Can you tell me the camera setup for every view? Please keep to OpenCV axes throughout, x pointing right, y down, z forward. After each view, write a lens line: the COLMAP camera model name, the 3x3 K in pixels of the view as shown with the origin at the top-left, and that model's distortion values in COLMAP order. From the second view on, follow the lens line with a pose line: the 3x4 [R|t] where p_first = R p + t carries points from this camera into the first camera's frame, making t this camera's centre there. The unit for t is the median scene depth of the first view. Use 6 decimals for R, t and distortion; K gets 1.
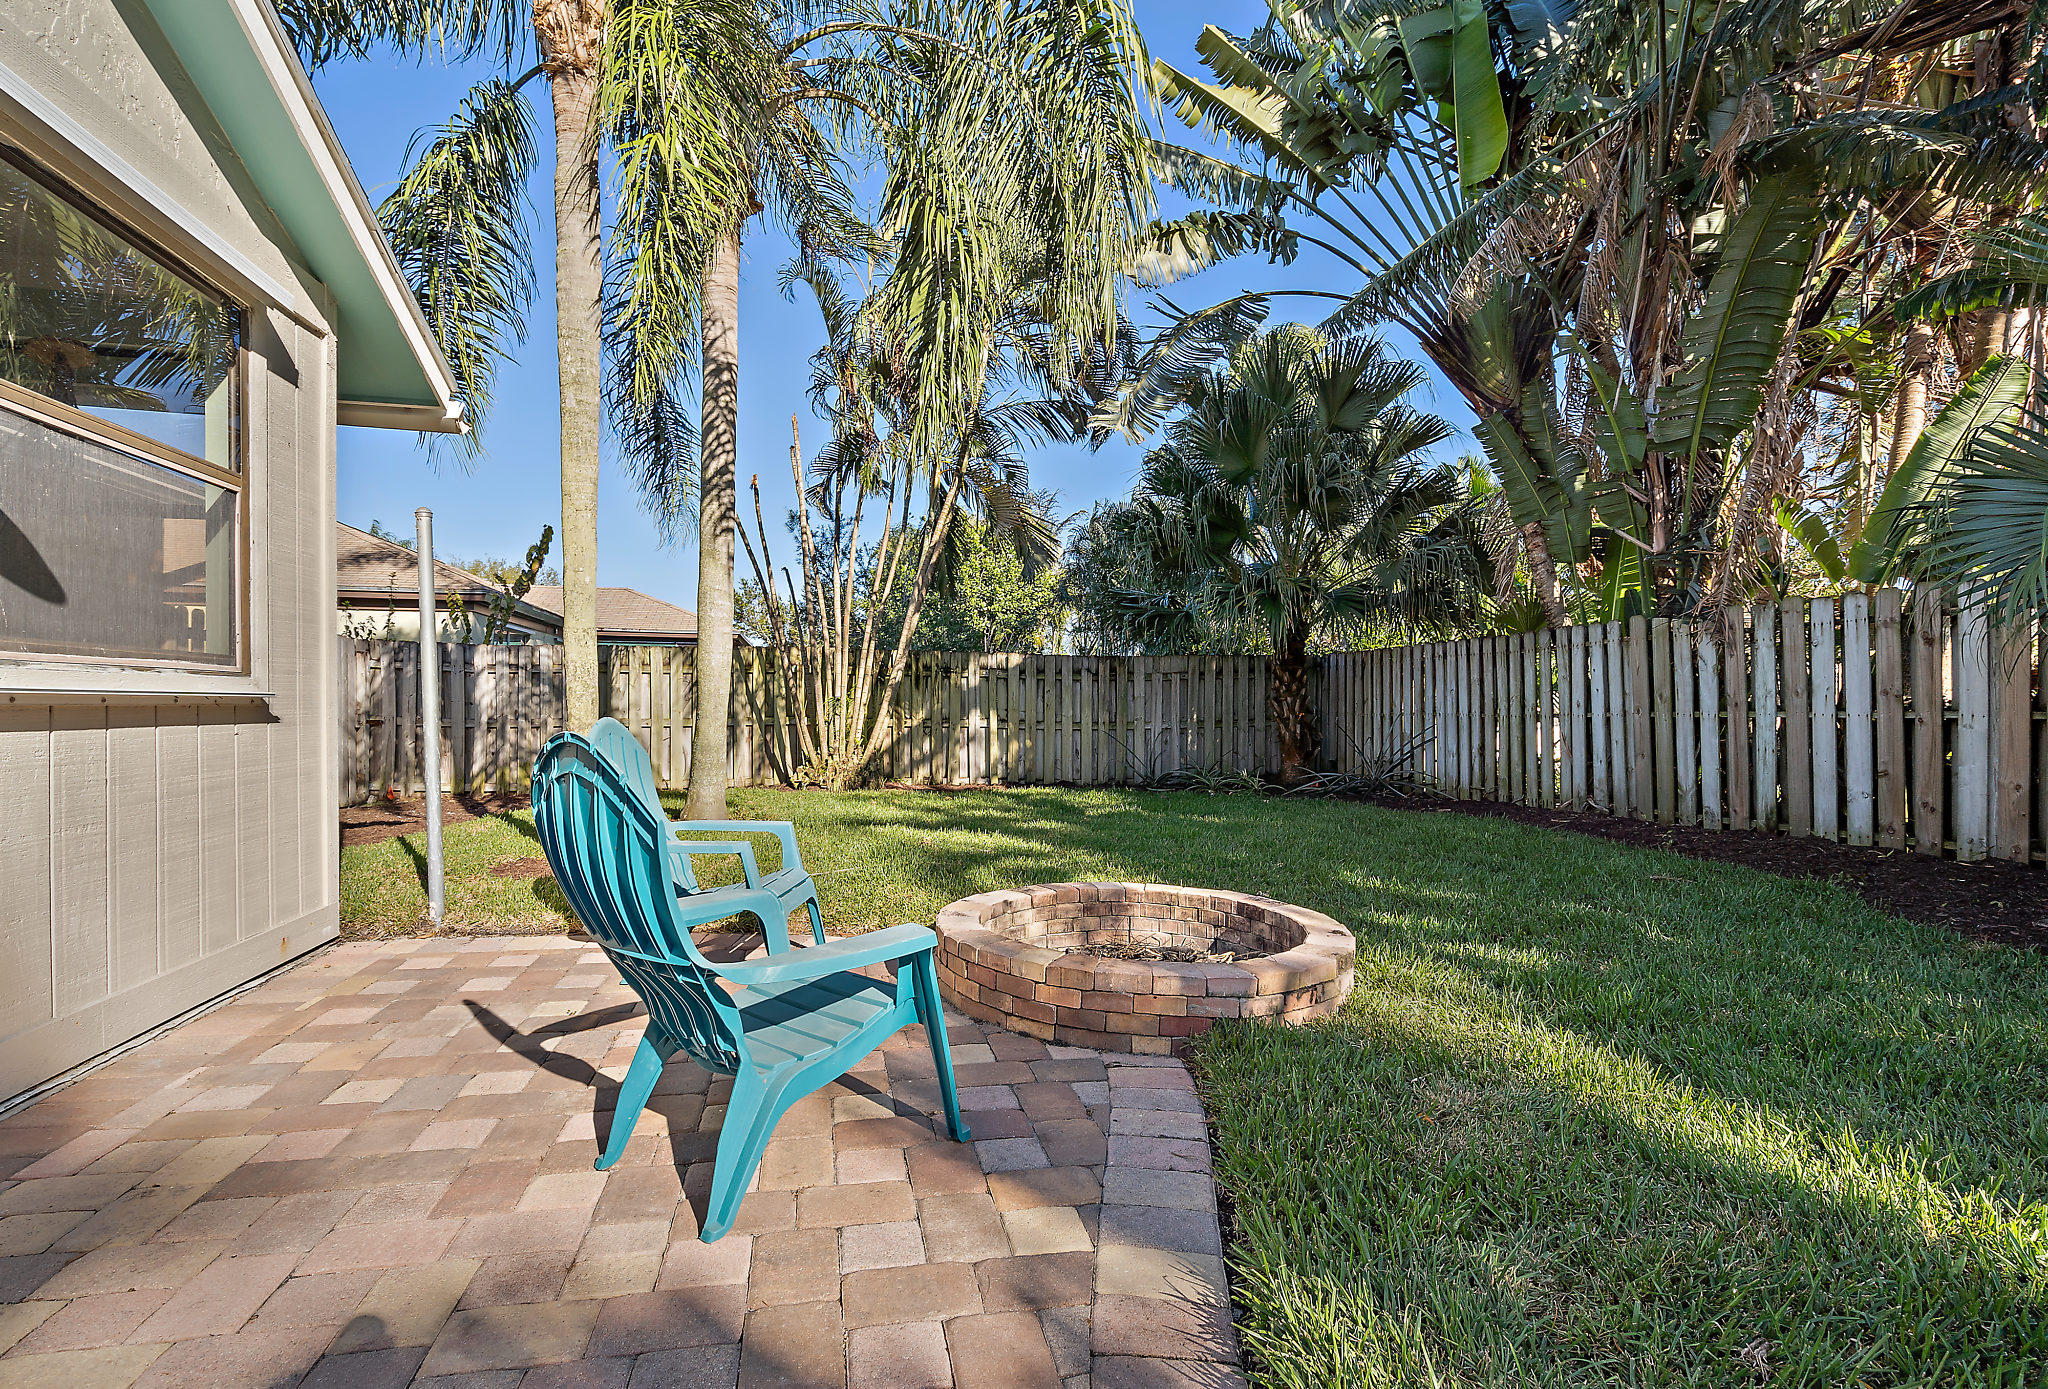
lens RADIAL K [[993.2, 0, 1015.6], [0, 993.2, 704.1], [0, 0, 1]] dist [0.027637, 0.000041]
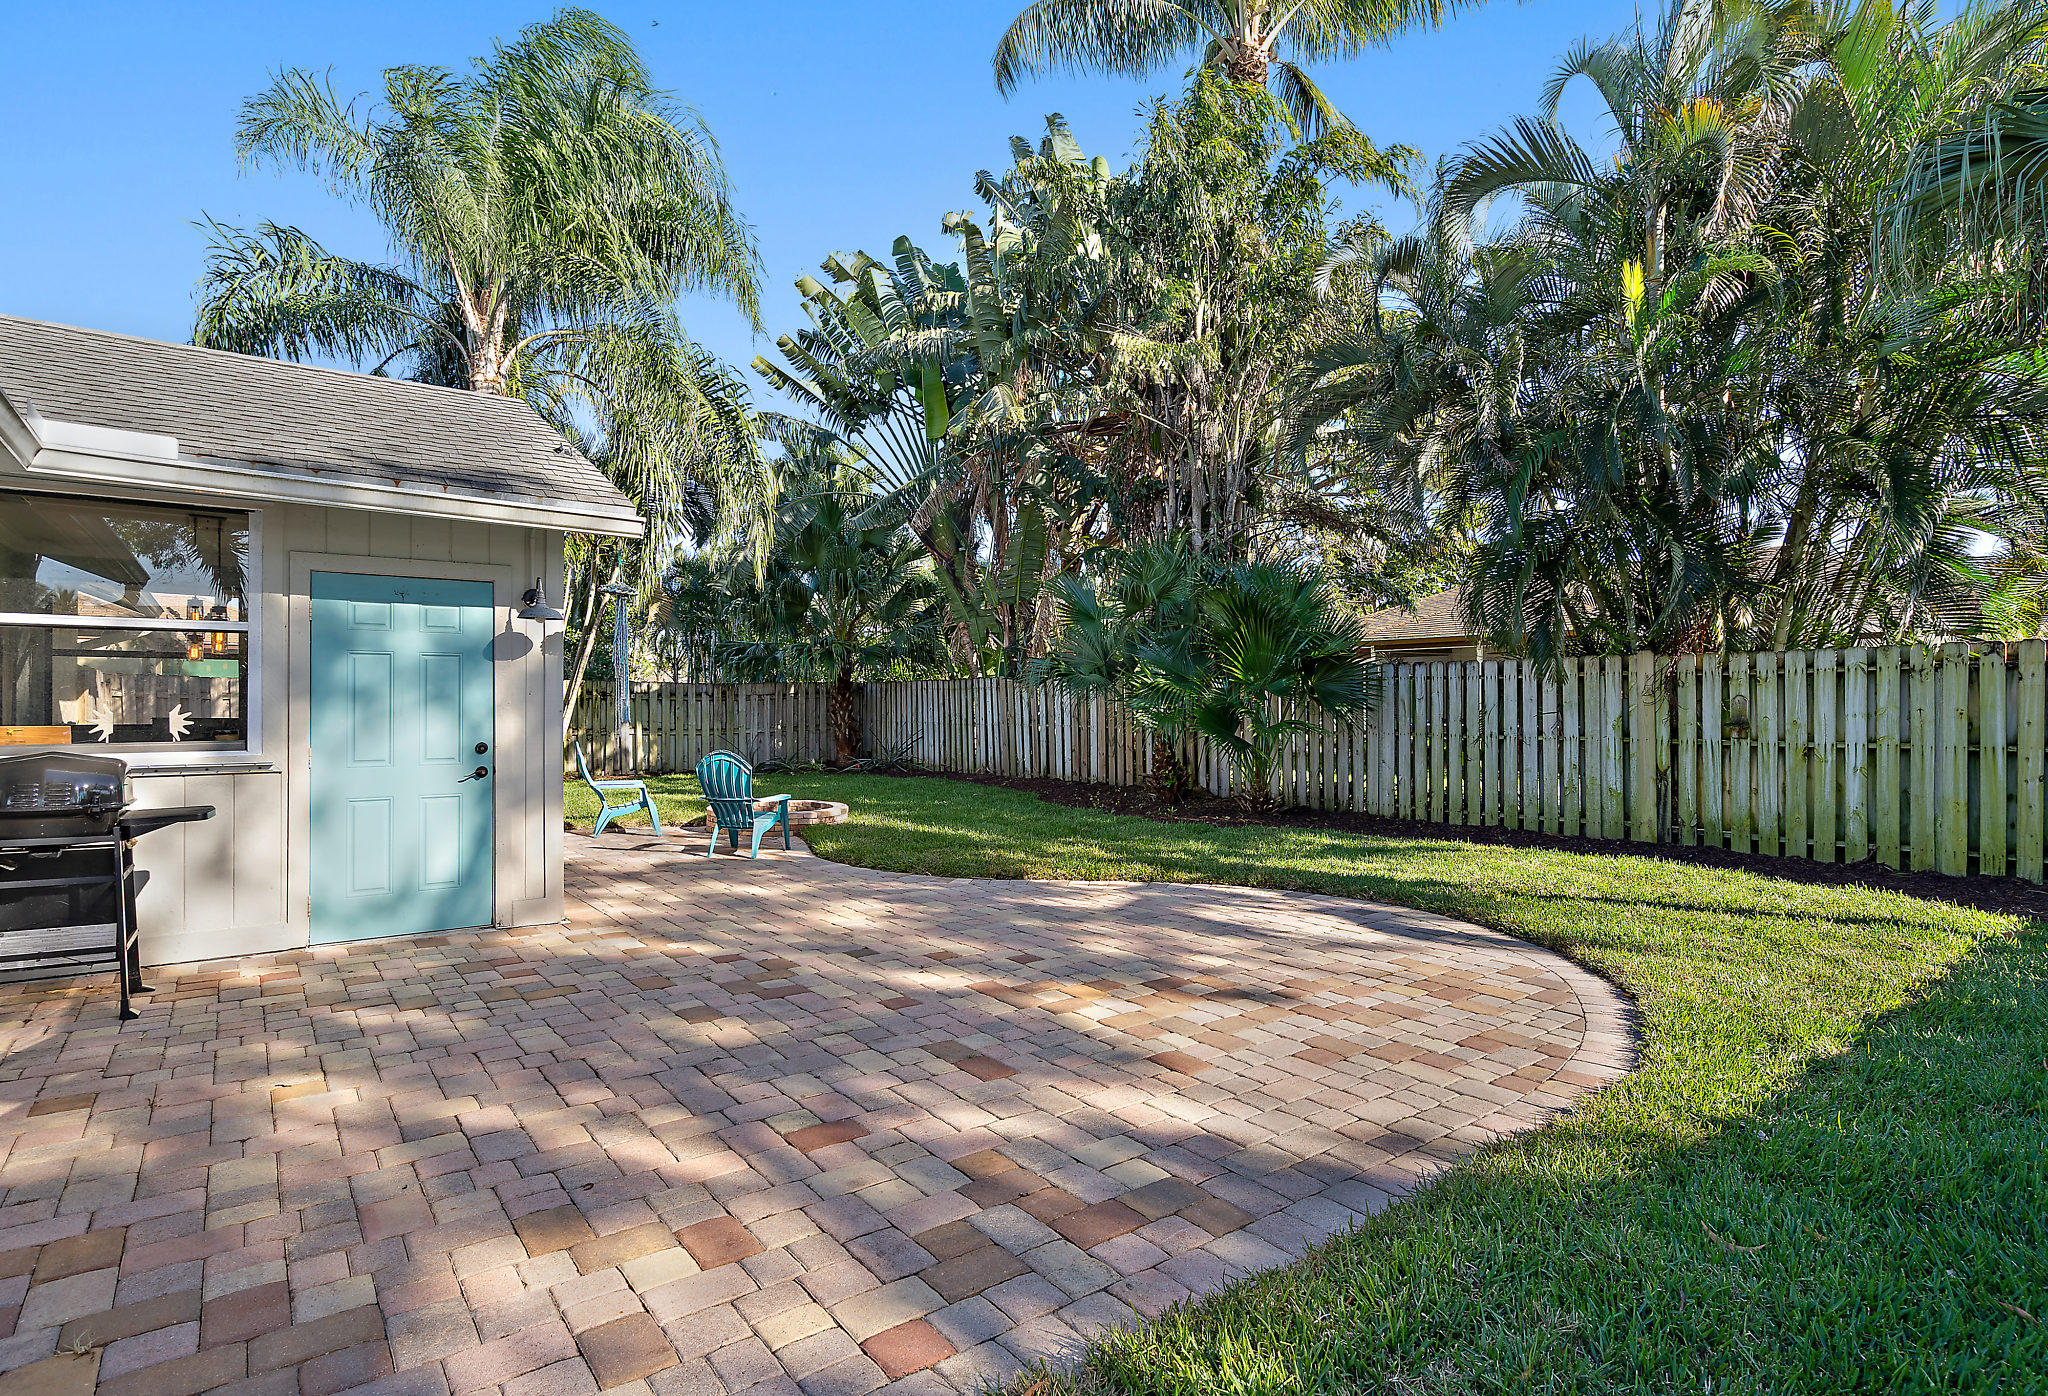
lens RADIAL K [[1064.6, 0, 1016.4], [0, 1064.6, 700.2], [0, 0, 1]] dist [-0.008518, -0.001242]
pose [[0.917316, -0.007675, 0.398086, -0.151867], [0.005480, 0.999963, 0.006651, -0.037608], [-0.398122, -0.003919, 0.917324, -0.708582]]
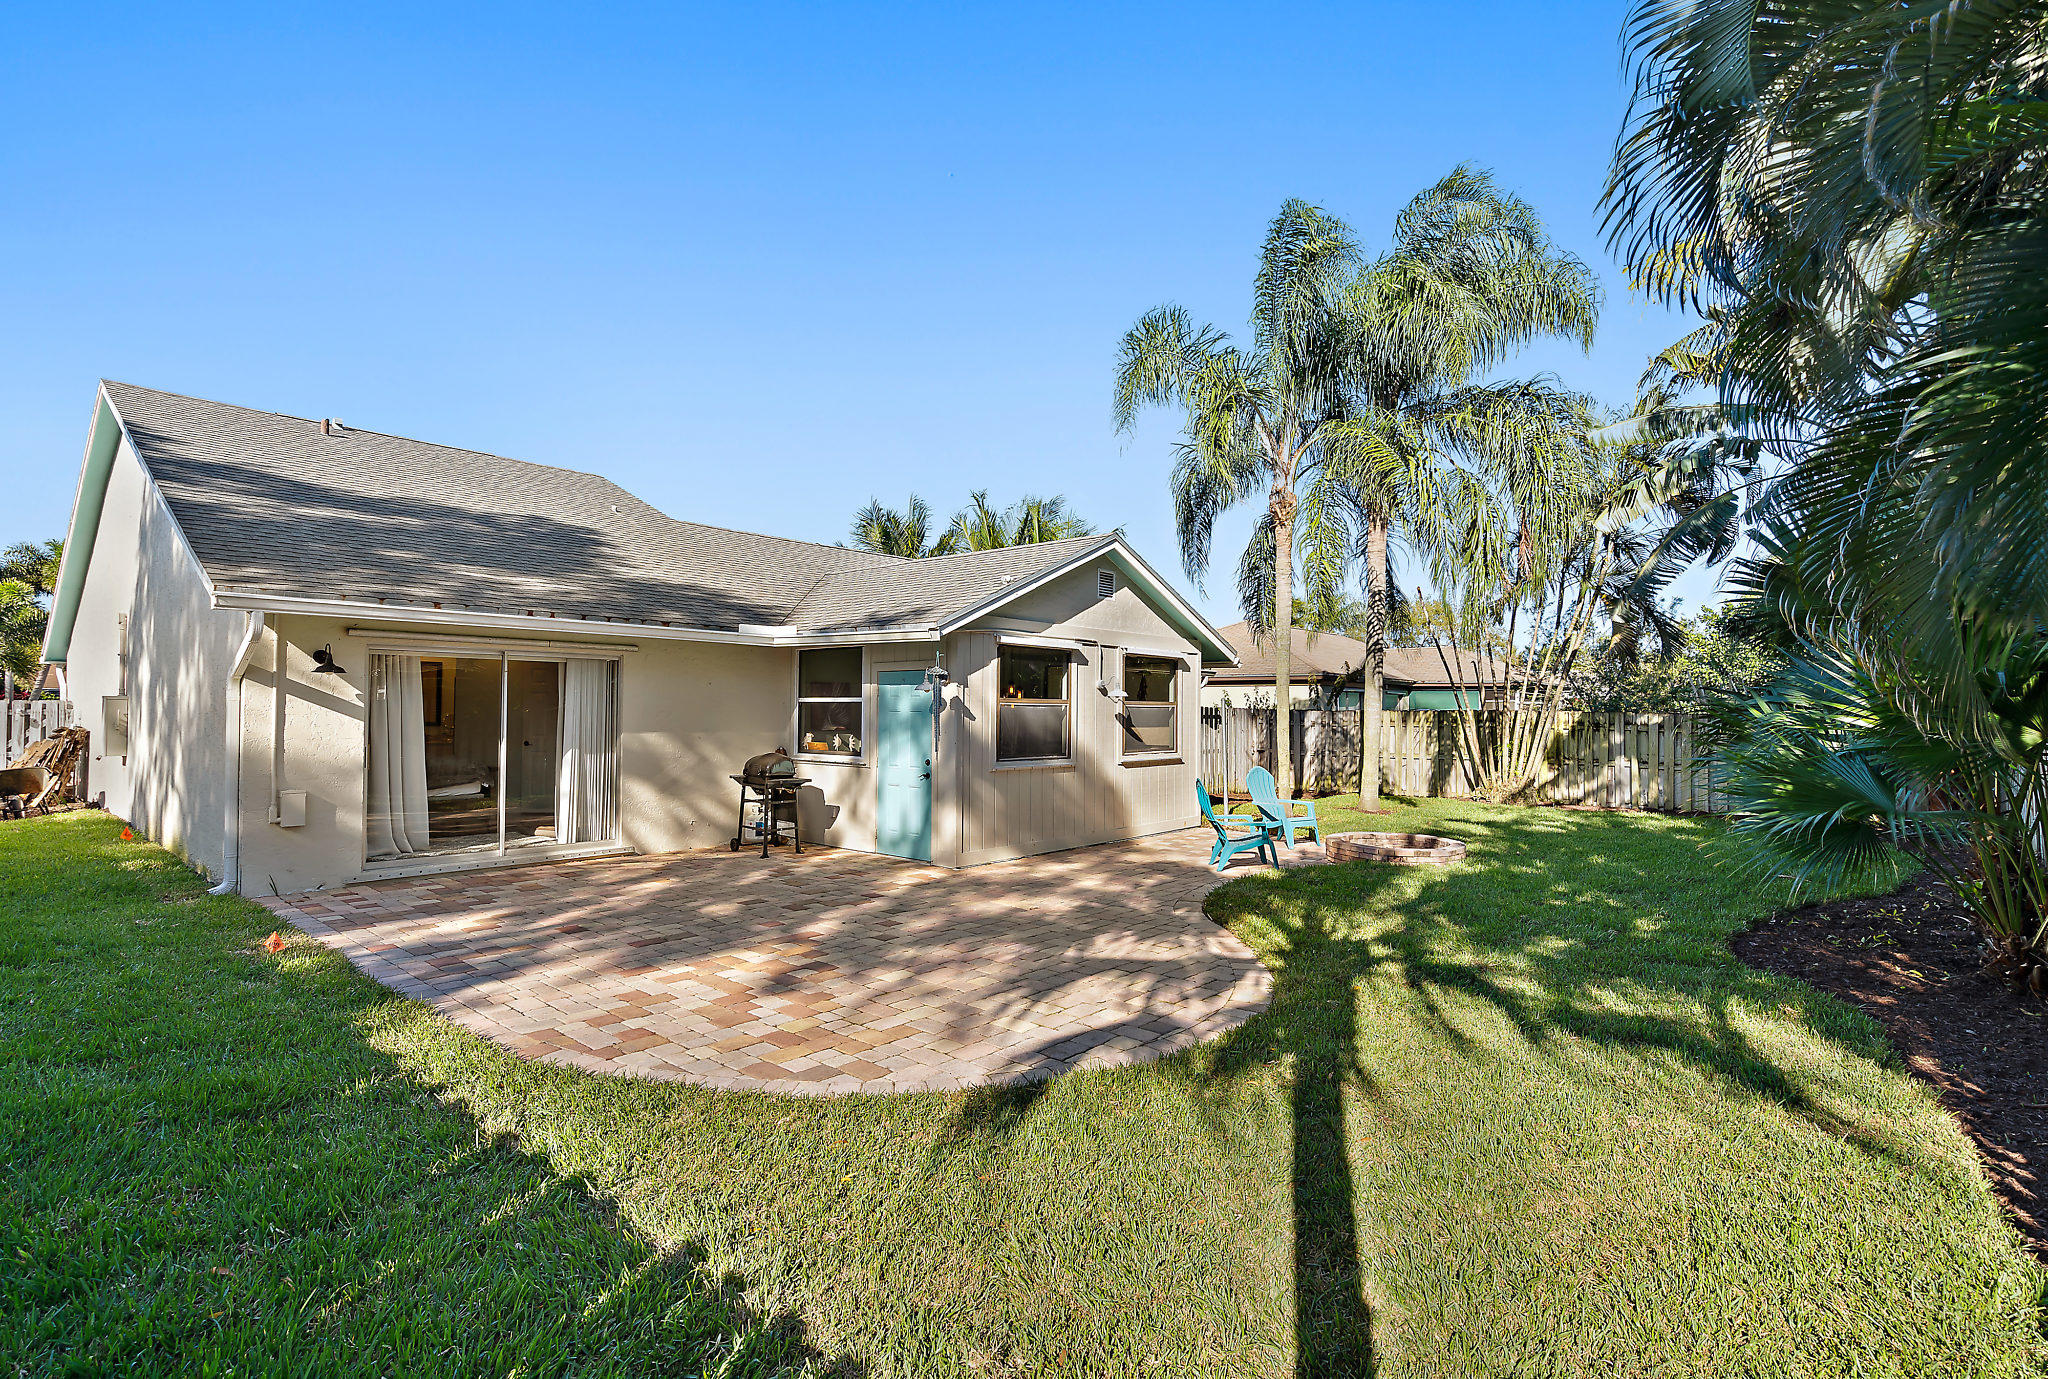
lens RADIAL K [[929.2, 0, 1010.2], [0, 929.2, 695.7], [0, 0, 1]] dist [-0.010728, -0.000054]
pose [[0.587936, -0.016874, -0.808732, 0.582856], [-0.000155, 0.999780, -0.020972, -0.056540], [0.808908, 0.012455, 0.587804, -0.541547]]
